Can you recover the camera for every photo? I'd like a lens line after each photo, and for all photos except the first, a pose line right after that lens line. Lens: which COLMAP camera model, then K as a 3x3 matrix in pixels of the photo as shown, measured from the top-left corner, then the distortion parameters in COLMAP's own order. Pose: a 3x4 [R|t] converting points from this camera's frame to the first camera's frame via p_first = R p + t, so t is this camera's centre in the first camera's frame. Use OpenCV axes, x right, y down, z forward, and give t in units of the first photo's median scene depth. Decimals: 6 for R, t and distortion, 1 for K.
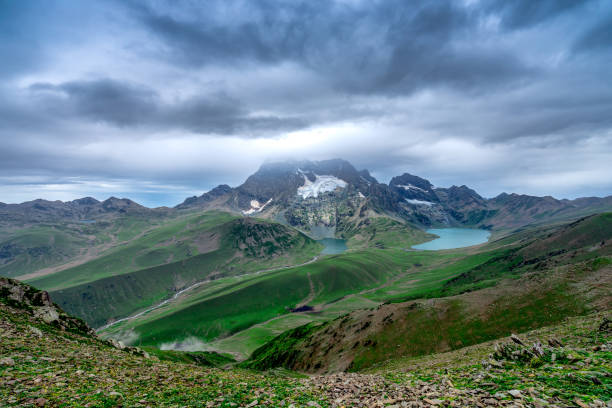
lens RADIAL K [[294.0, 0, 300.5], [0, 294.0, 203.4], [0, 0, 1]] dist [-0.001942, 0.000003]
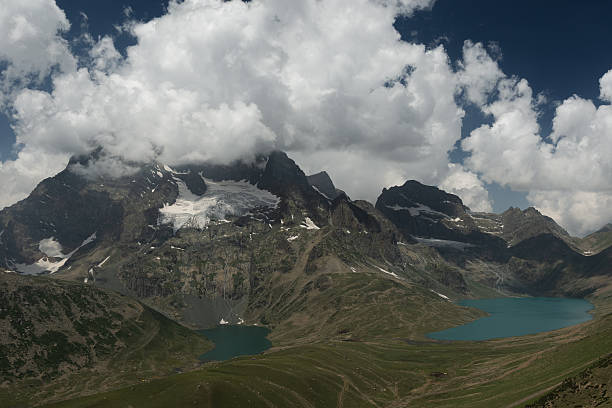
lens RADIAL K [[649.9, 0, 306.0], [0, 649.9, 204.0], [0, 0, 1]] dist [-0.051771, 0.047496]
pose [[0.984084, 0.007120, 0.177560, 0.038721], [0.008726, 0.996055, -0.088303, 0.030287], [-0.177488, 0.088447, 0.980140, 0.095130]]
